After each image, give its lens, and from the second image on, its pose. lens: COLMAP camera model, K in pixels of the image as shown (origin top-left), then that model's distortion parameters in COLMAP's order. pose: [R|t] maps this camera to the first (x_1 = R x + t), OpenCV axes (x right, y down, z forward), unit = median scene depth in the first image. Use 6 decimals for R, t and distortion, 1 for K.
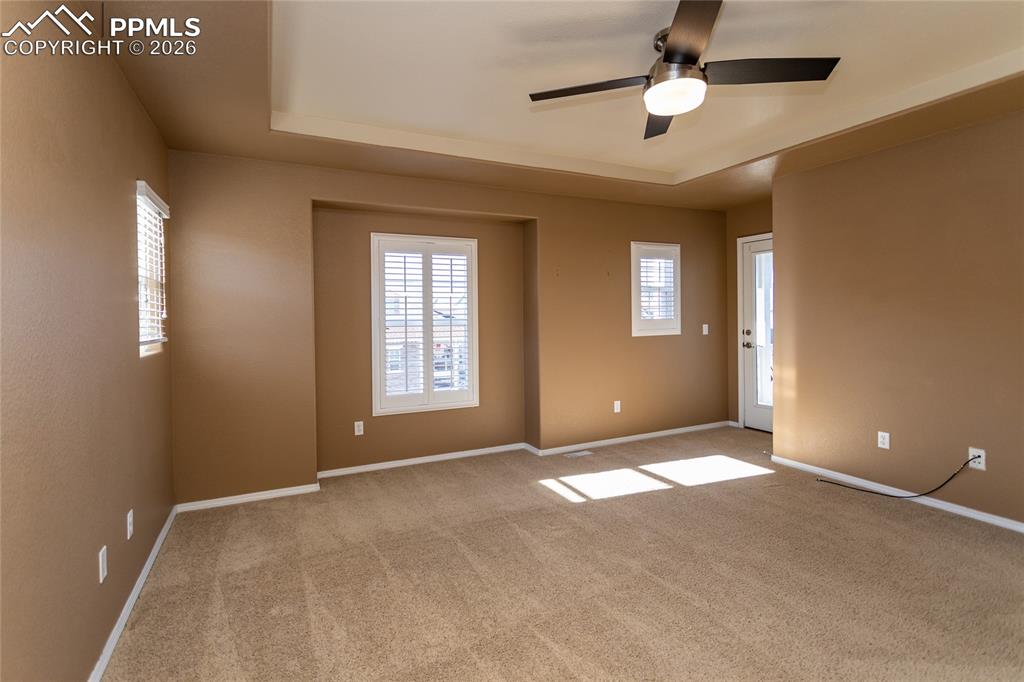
lens RADIAL K [[483.3, 0, 499.1], [0, 483.3, 317.6], [0, 0, 1]] dist [0.002929, 0.000730]
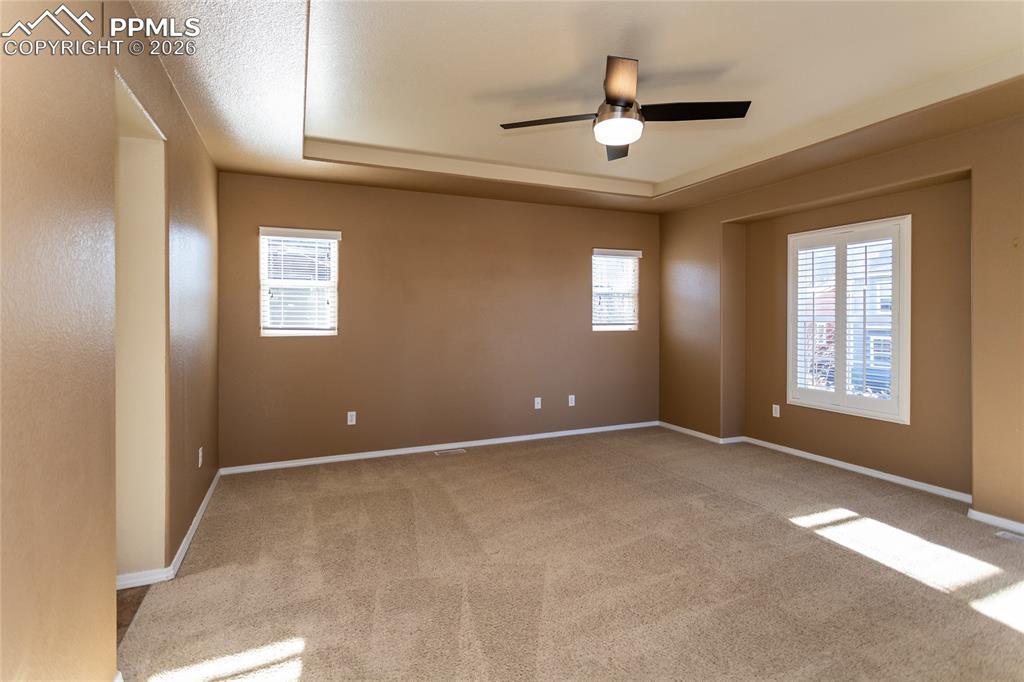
lens RADIAL K [[500.8, 0, 515.5], [0, 500.8, 317.2], [0, 0, 1]] dist [0.003076, 0.001029]
pose [[-0.008828, 0.020801, -0.999745, 0.872295], [0.002965, 0.999780, 0.020776, -0.015074], [0.999957, -0.002781, -0.008888, 0.398203]]
